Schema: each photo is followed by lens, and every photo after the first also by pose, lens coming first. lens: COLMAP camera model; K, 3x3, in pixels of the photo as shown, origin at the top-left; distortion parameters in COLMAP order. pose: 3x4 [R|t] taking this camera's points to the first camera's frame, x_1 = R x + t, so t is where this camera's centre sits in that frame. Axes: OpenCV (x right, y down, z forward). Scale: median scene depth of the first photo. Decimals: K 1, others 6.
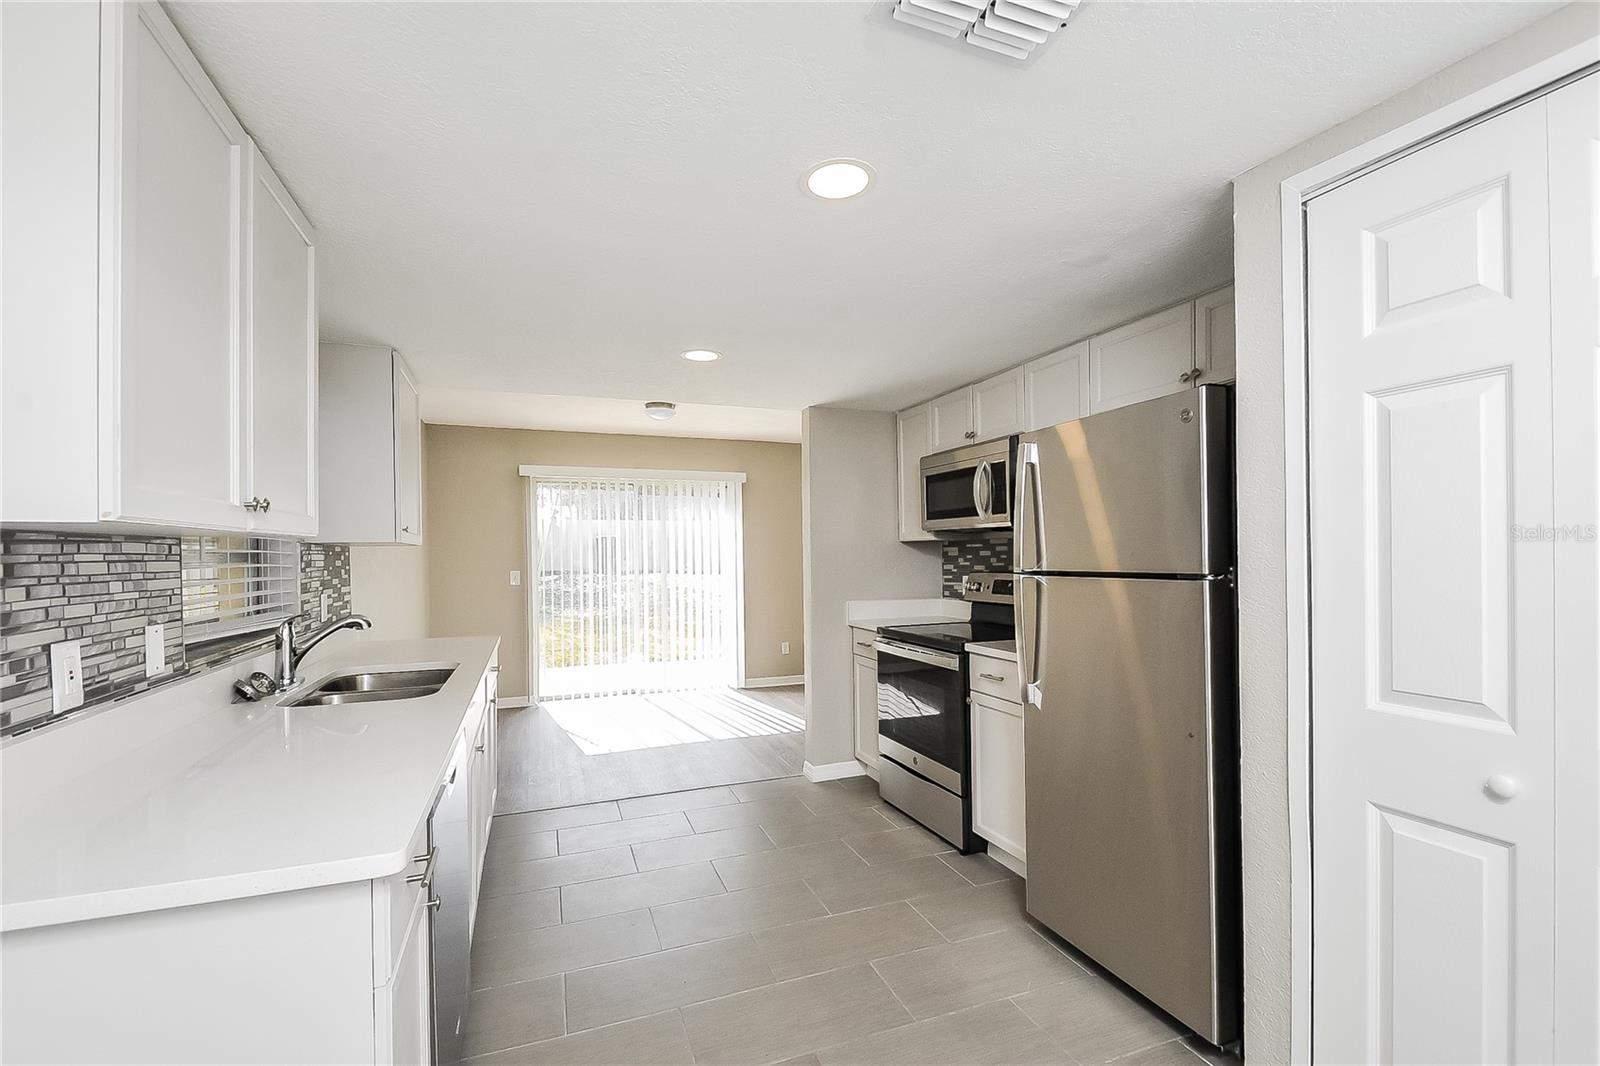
lens RADIAL K [[693.4, 0, 800.9], [0, 693.4, 556.0], [0, 0, 1]] dist [0.000219, -0.011339]
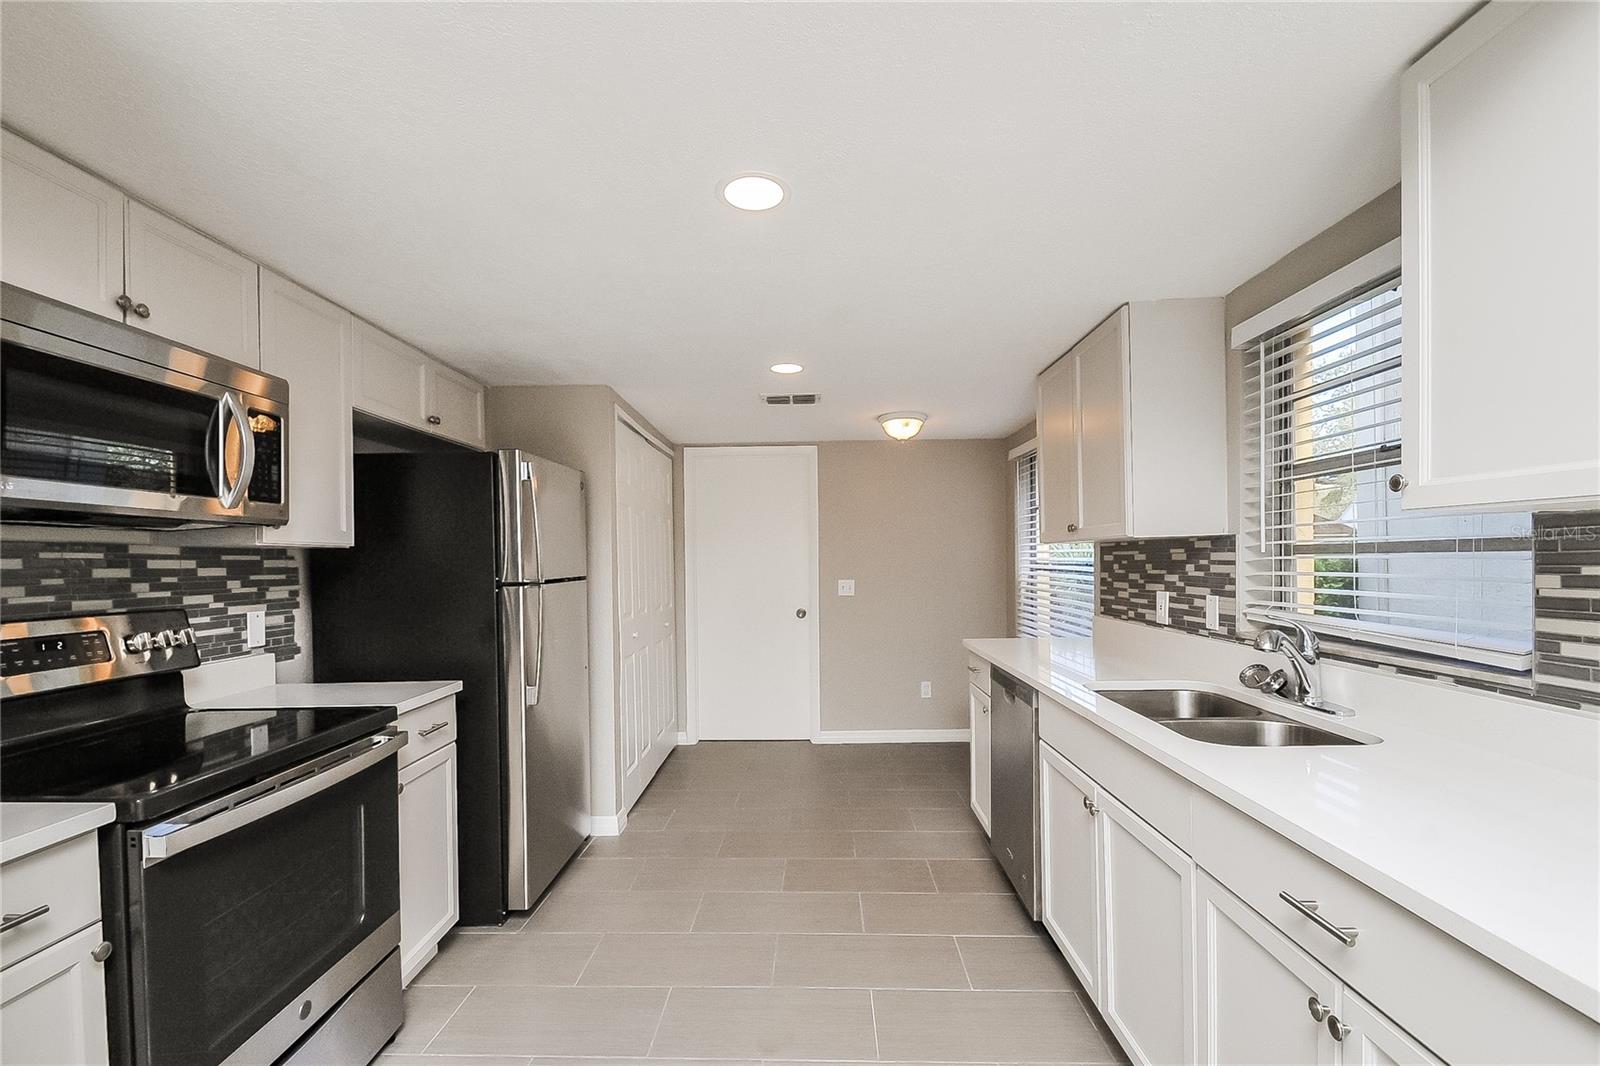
lens RADIAL K [[700.7, 0, 795.8], [0, 700.7, 531.5], [0, 0, 1]] dist [0.000704, -0.012005]
pose [[-0.922286, 0.046103, 0.383748, -0.323976], [0.029865, 0.998393, -0.048170, 0.003778], [-0.385352, -0.032966, -0.922180, 1.278831]]
